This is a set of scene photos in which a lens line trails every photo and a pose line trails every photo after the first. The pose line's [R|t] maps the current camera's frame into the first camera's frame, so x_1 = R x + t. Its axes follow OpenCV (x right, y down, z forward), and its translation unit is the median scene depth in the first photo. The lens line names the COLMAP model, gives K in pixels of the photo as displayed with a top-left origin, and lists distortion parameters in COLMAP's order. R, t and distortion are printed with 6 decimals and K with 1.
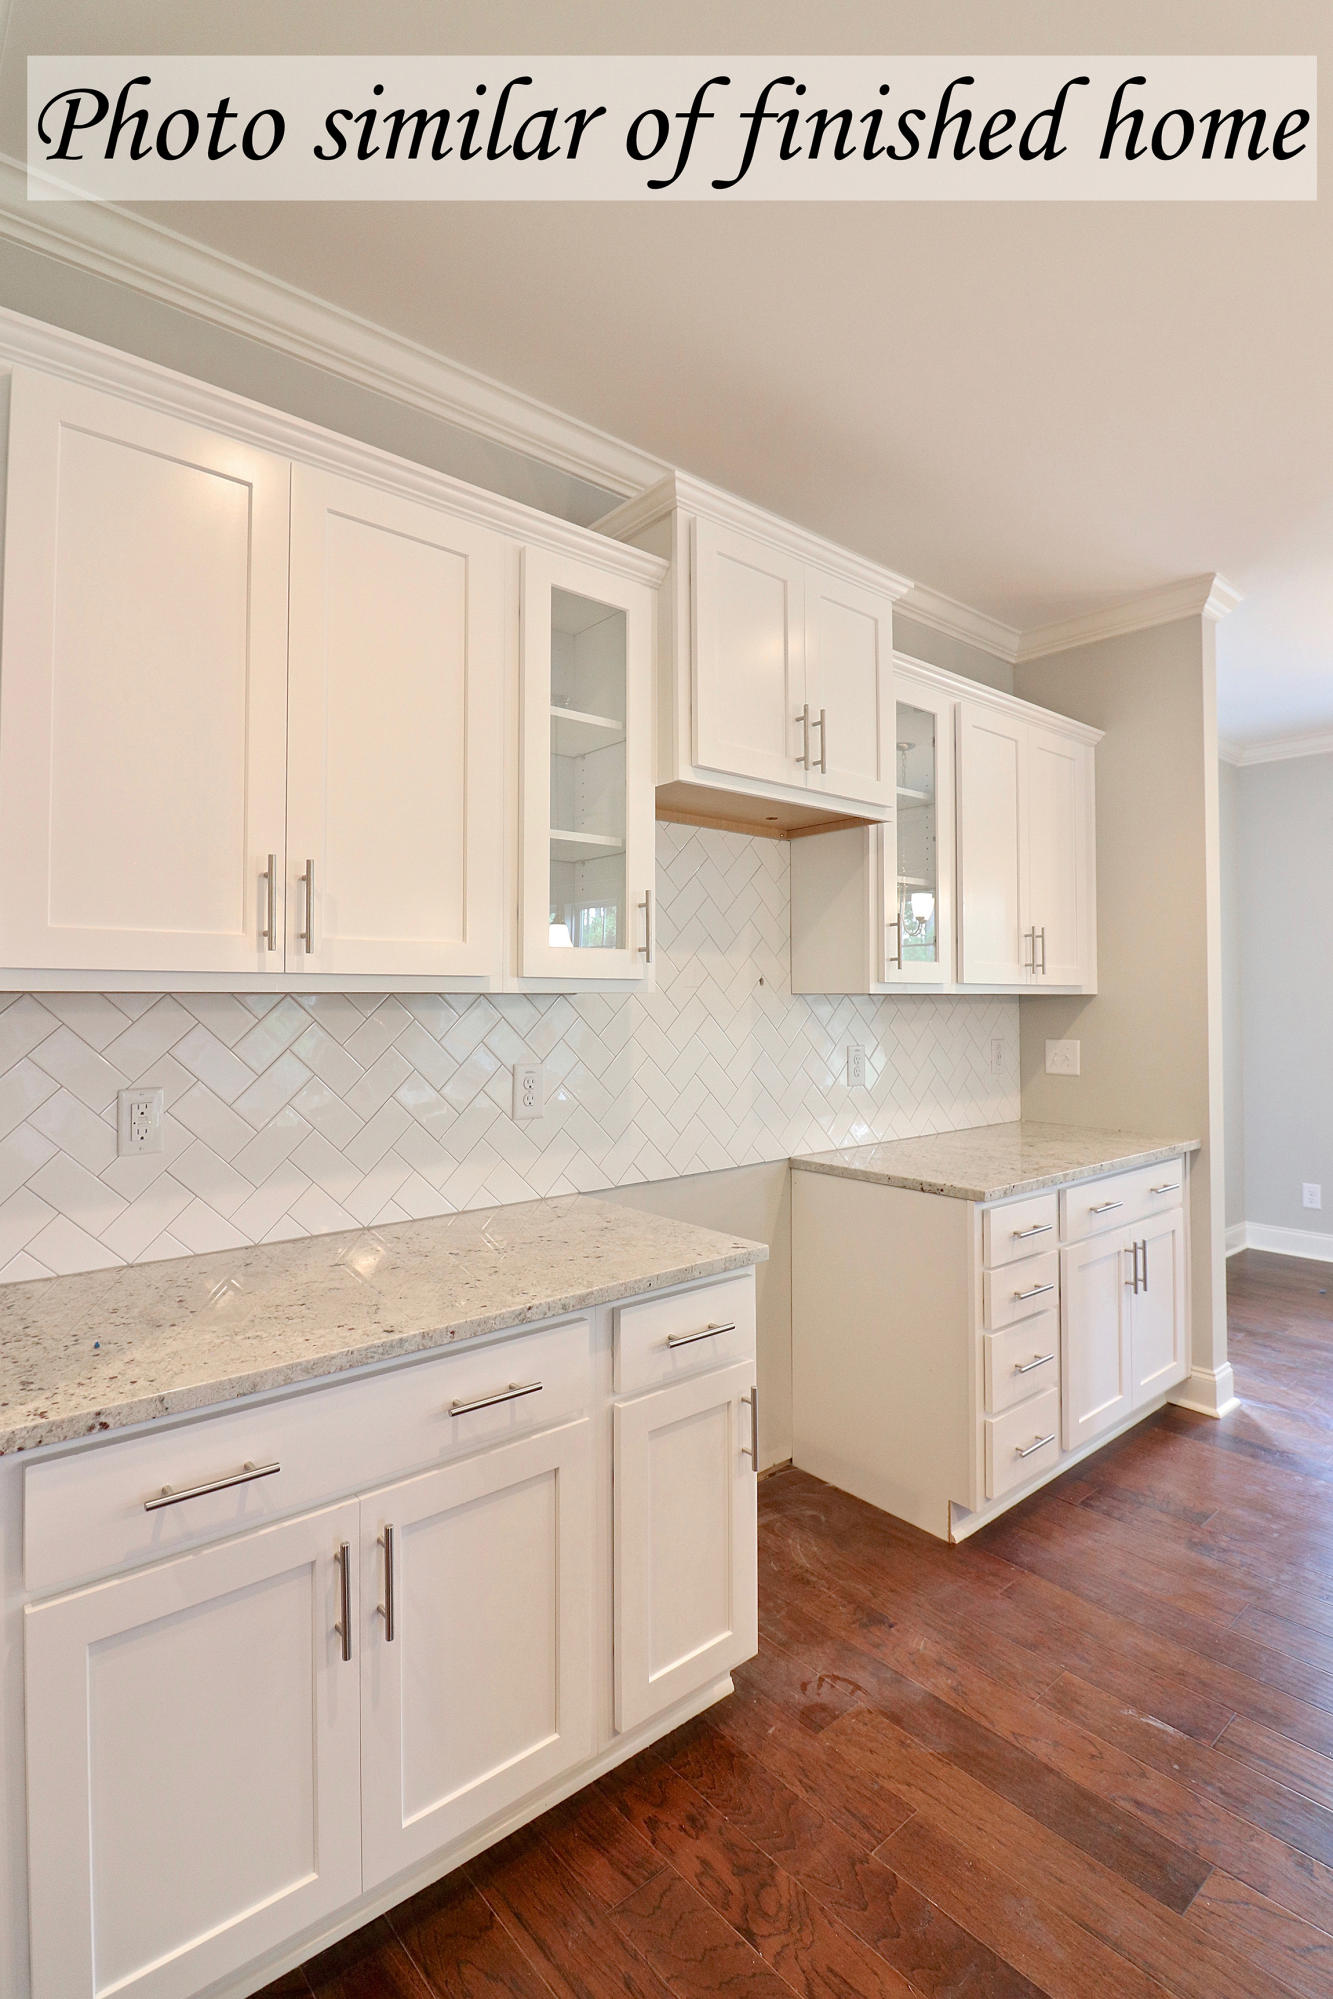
lens RADIAL K [[928.4, 0, 671.4], [0, 928.4, 974.9], [0, 0, 1]] dist [0.000930, -0.010007]
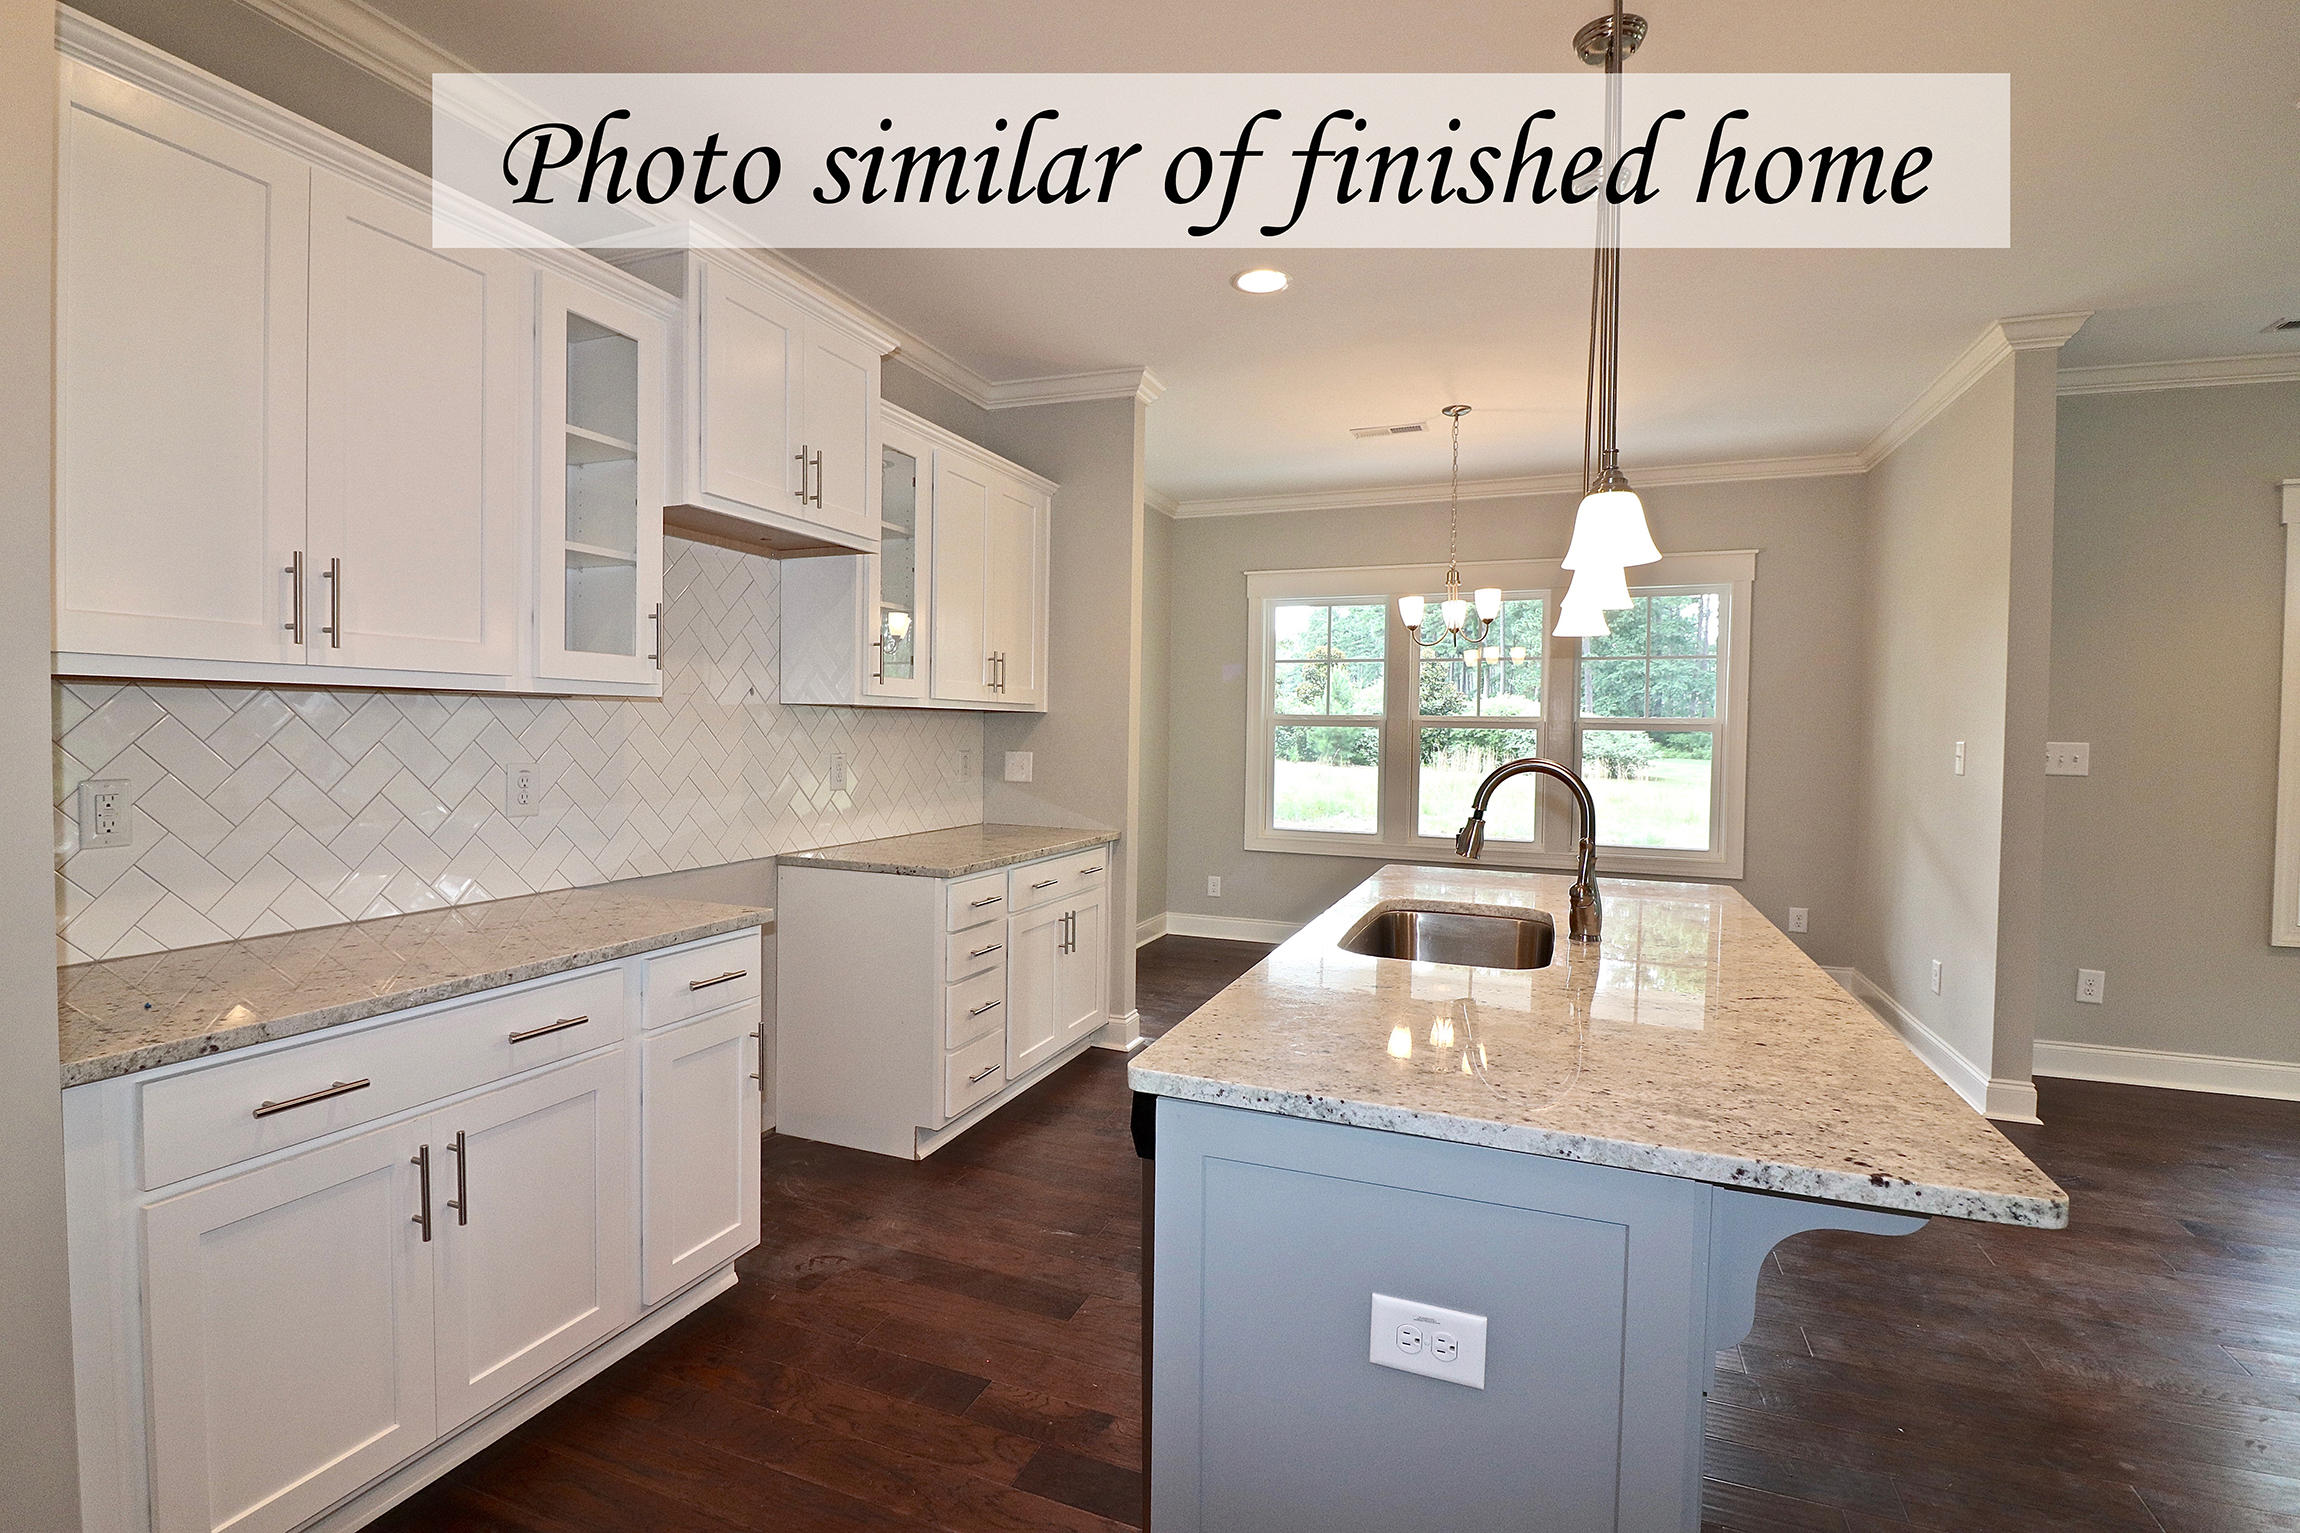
lens RADIAL K [[1068.2, 0, 1123.4], [0, 1068.2, 755.0], [0, 0, 1]] dist [0.000930, -0.010007]
pose [[0.887717, 0.002607, 0.460381, -0.117818], [-0.028230, 0.998410, 0.048781, 0.011468], [-0.459523, -0.056301, 0.886380, -0.380381]]
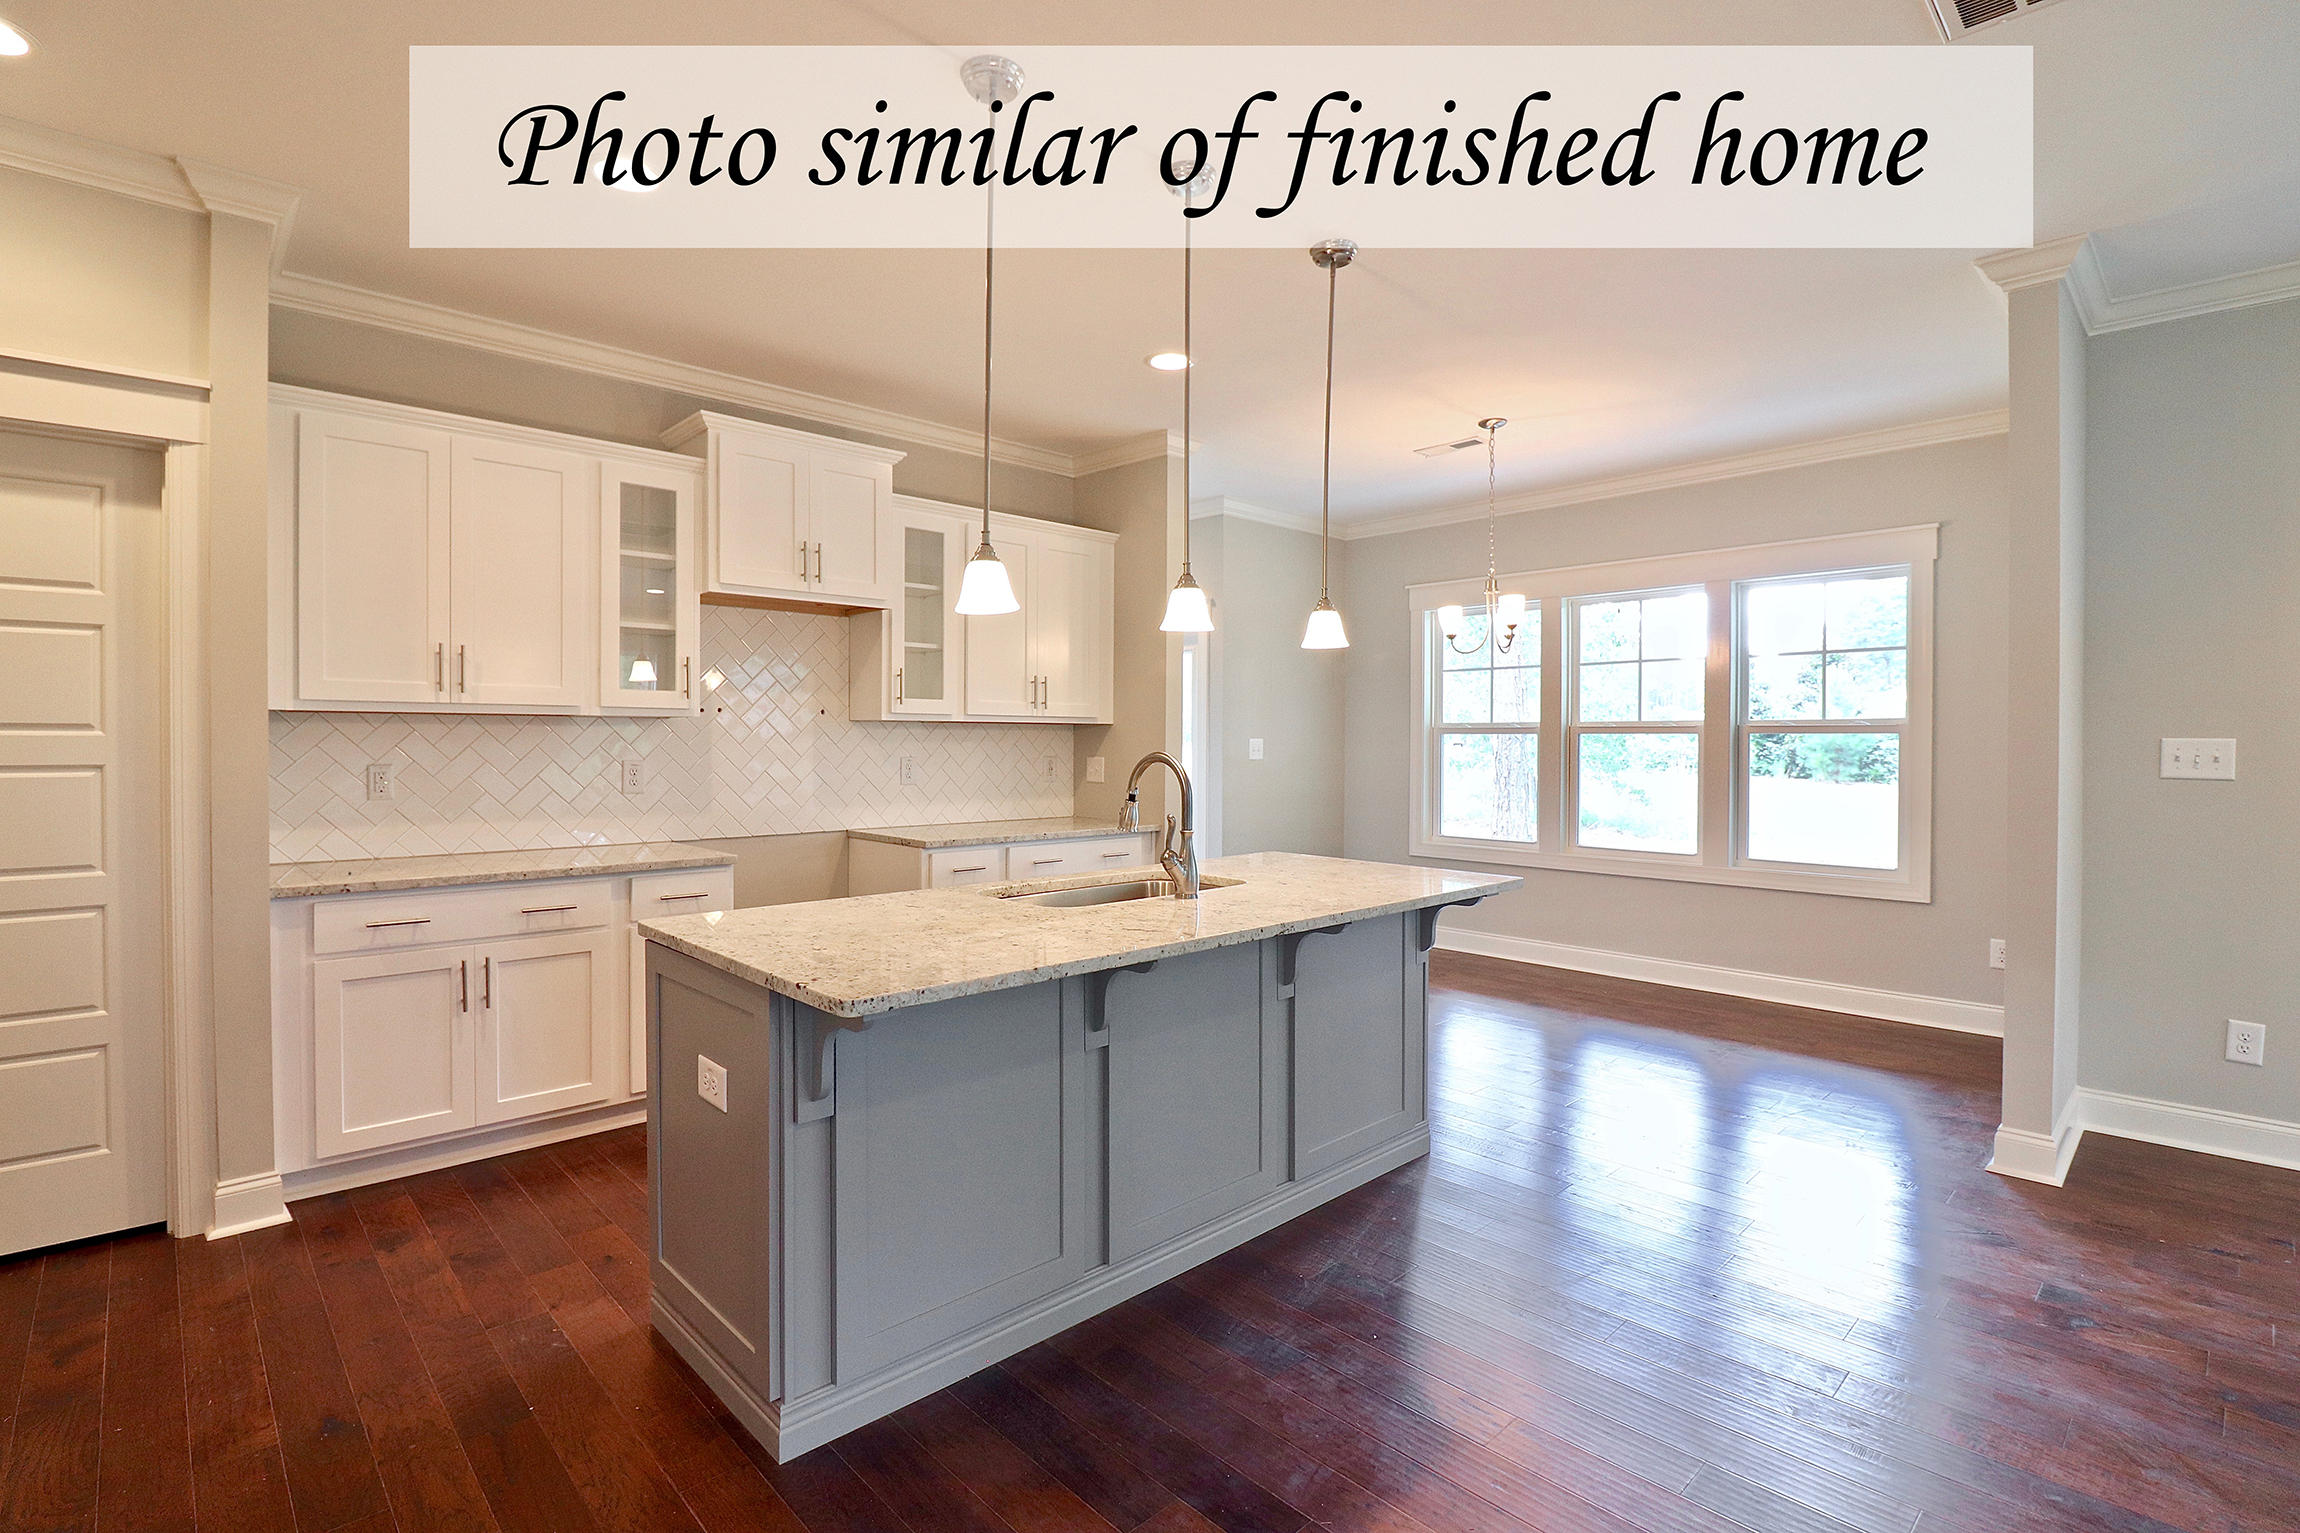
lens RADIAL K [[1068.2, 0, 1130.4], [0, 1068.2, 740.0], [0, 0, 1]] dist [0.000930, -0.010007]
pose [[0.999064, 0.005087, 0.042960, 0.704098], [-0.006233, 0.999627, 0.026577, 0.005351], [-0.042808, -0.026820, 0.998723, -1.001290]]
